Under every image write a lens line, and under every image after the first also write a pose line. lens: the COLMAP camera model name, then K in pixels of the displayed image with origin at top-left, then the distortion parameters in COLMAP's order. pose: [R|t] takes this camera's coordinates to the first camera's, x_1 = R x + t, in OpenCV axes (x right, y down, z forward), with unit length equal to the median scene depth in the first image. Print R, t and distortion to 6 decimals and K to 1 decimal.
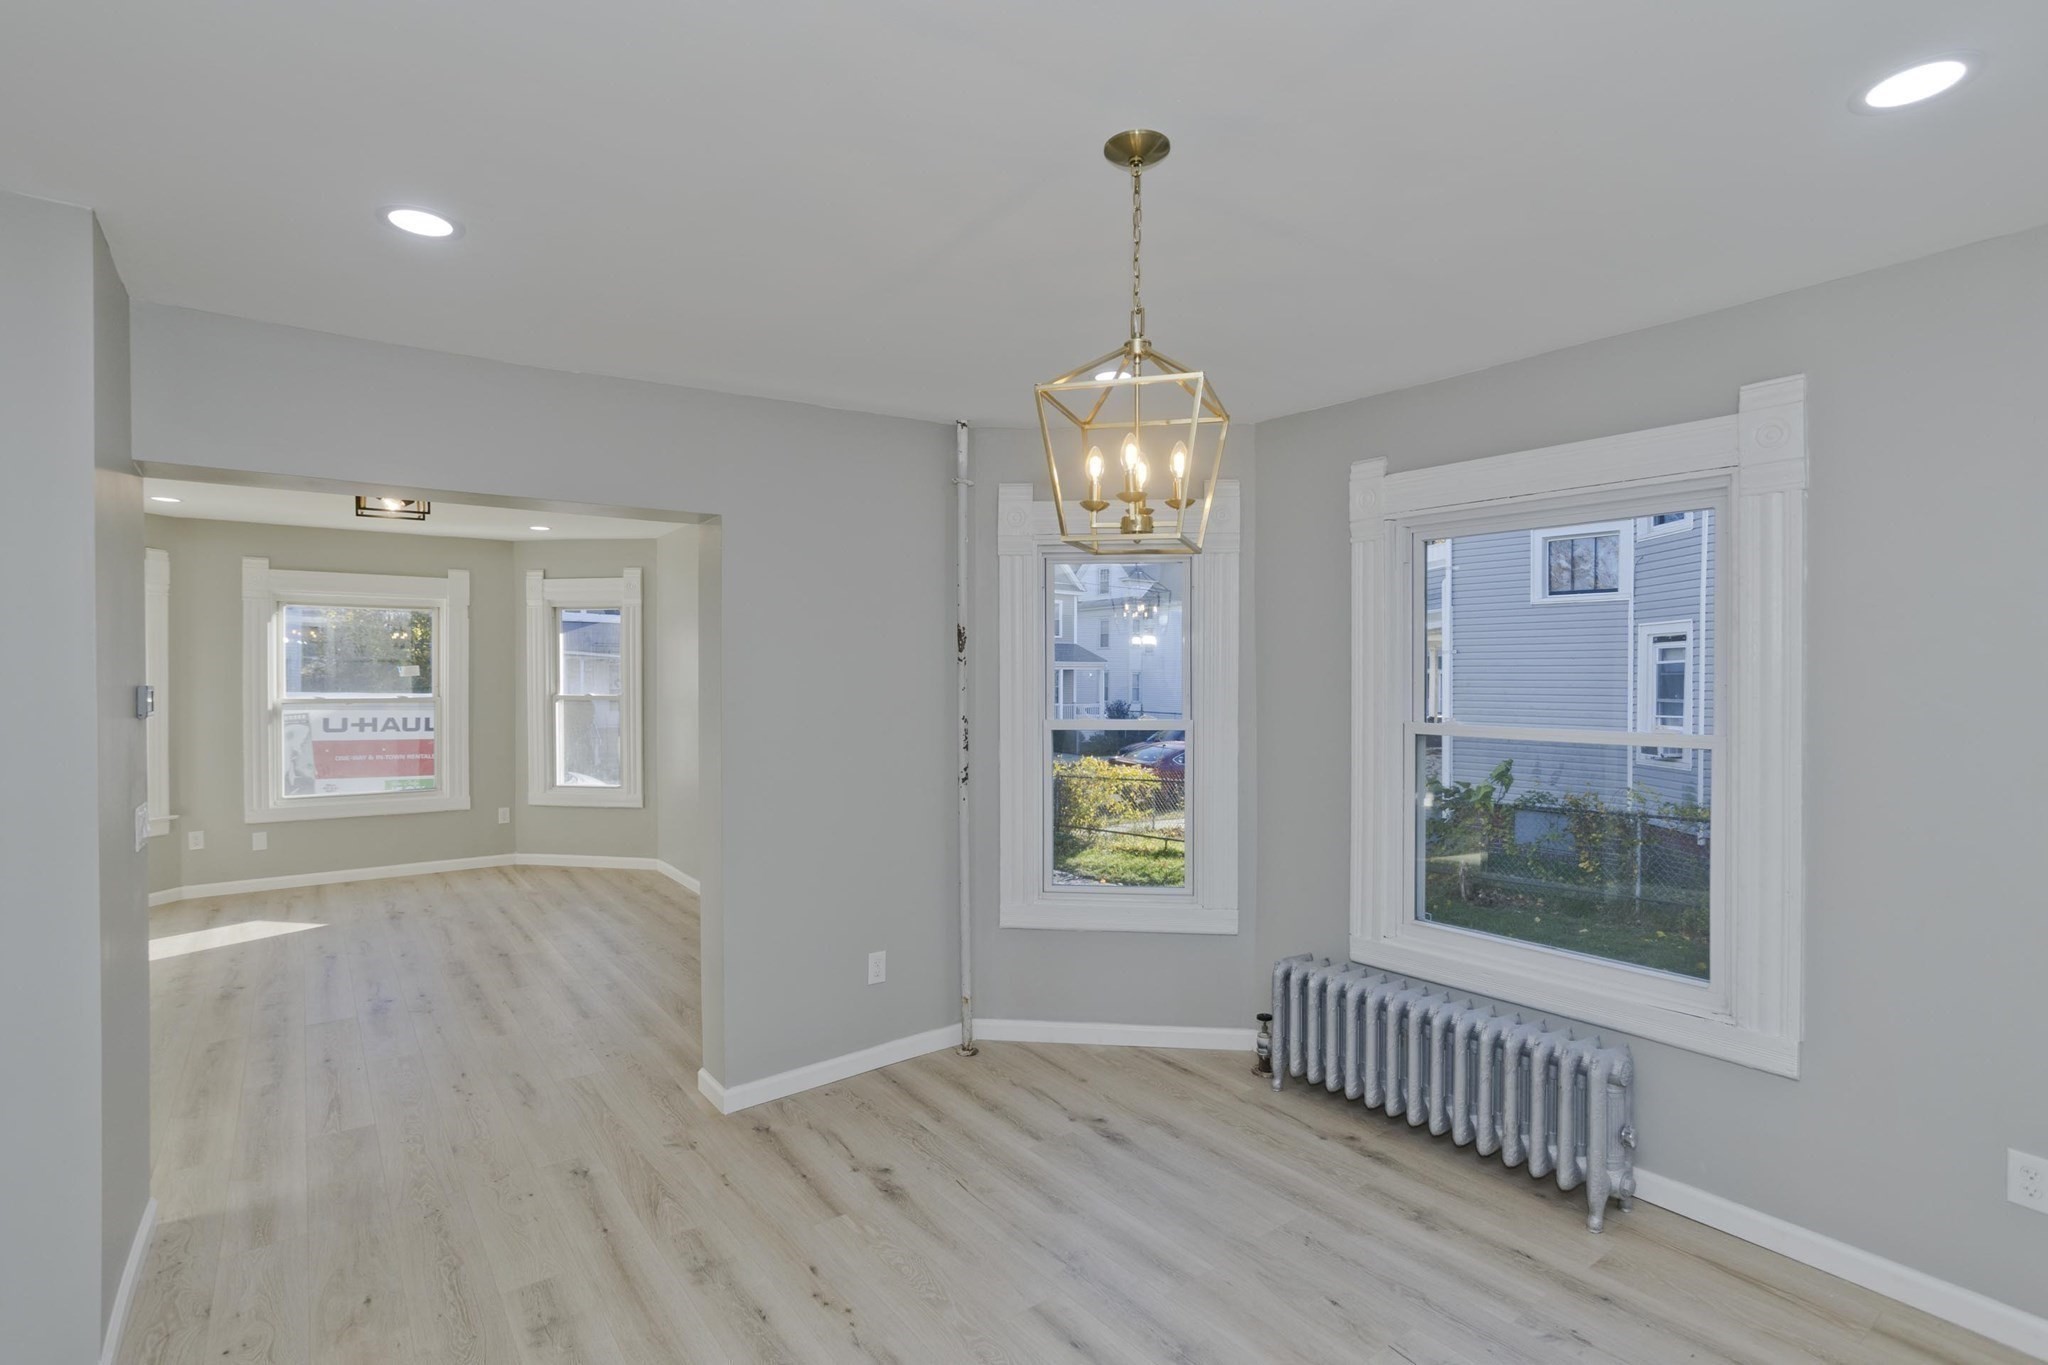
lens RADIAL K [[947.9, 0, 979.3], [0, 947.9, 687.0], [0, 0, 1]] dist [-0.031551, 0.018295]
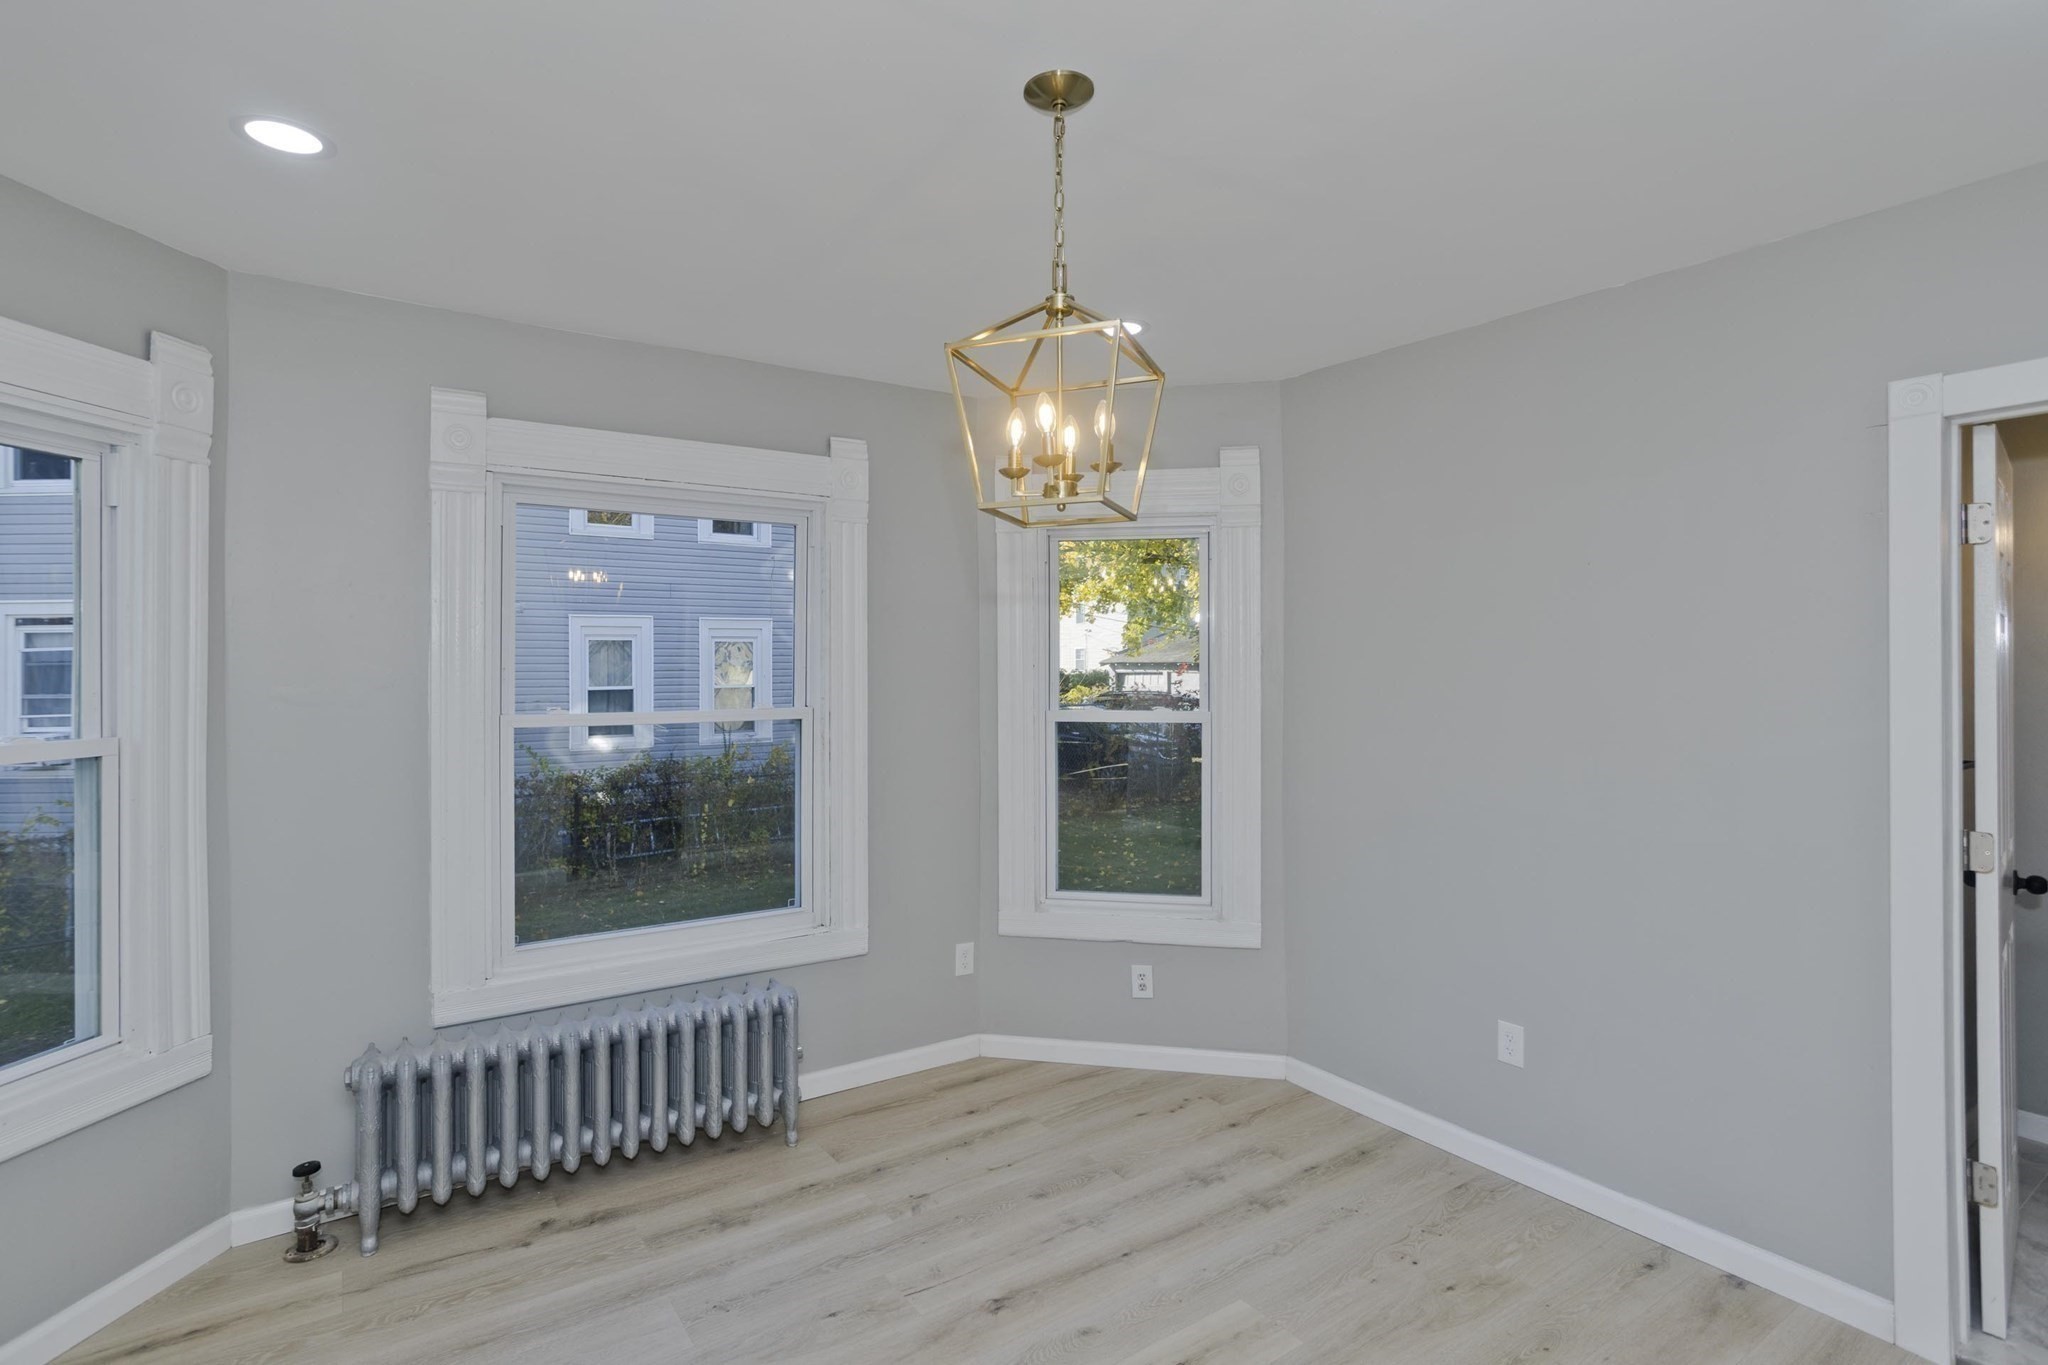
lens RADIAL K [[988.2, 0, 1028.1], [0, 988.2, 665.5], [0, 0, 1]] dist [-0.043955, 0.021176]
pose [[0.030339, 0.003530, 0.999533, -0.491234], [0.011373, 0.999928, -0.003876, 0.001876], [-0.999475, 0.011485, 0.030297, 0.616518]]
